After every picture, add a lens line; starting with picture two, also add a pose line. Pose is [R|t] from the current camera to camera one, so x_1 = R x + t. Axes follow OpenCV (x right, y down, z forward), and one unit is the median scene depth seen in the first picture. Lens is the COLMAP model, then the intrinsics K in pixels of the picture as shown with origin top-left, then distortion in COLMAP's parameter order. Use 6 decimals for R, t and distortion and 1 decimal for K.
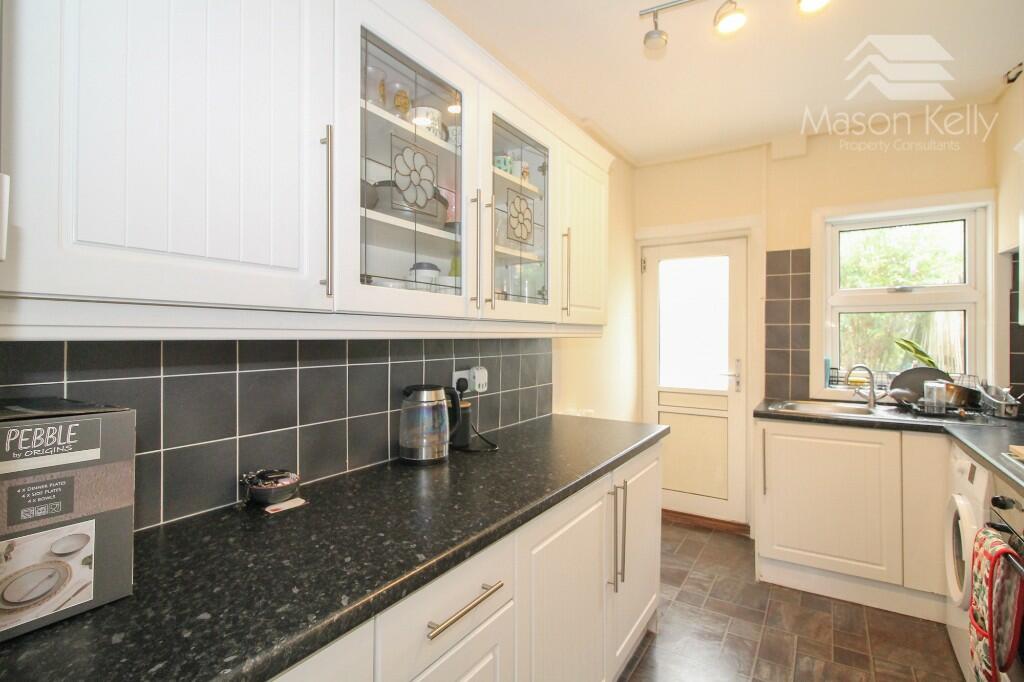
lens RADIAL K [[482.2, 0, 514.0], [0, 482.2, 351.3], [0, 0, 1]] dist [0.012689, -0.000006]
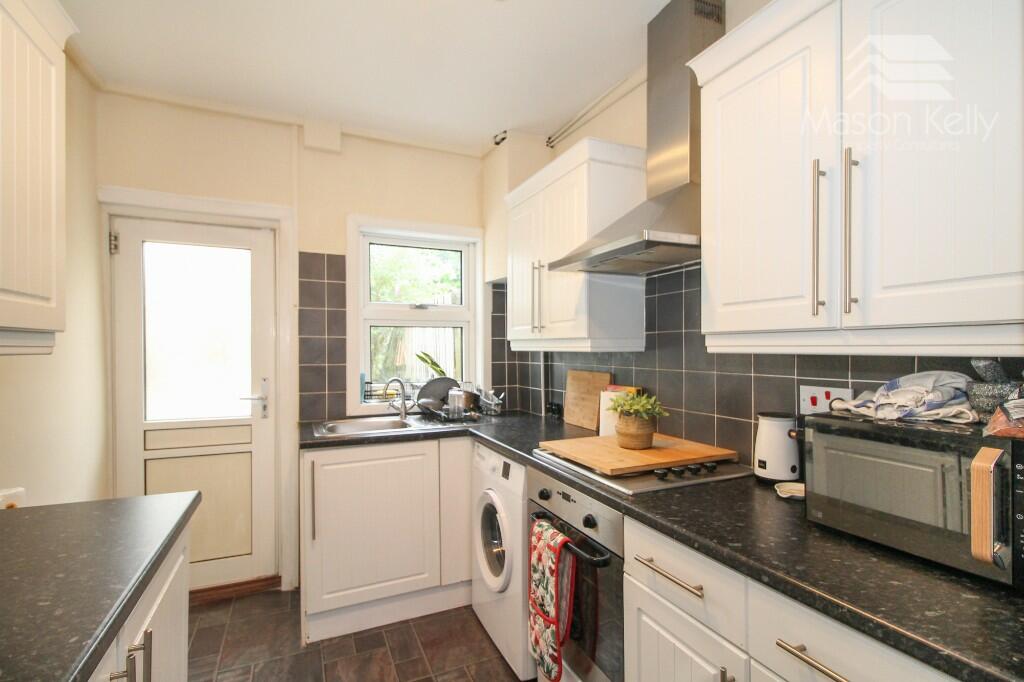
lens RADIAL K [[482.2, 0, 514.0], [0, 482.2, 351.3], [0, 0, 1]] dist [0.012689, -0.000006]
pose [[0.541047, -0.008732, 0.840947, 0.003858], [0.029908, 0.999513, -0.008863, -0.010967], [-0.840461, 0.029946, 0.541045, 0.247087]]
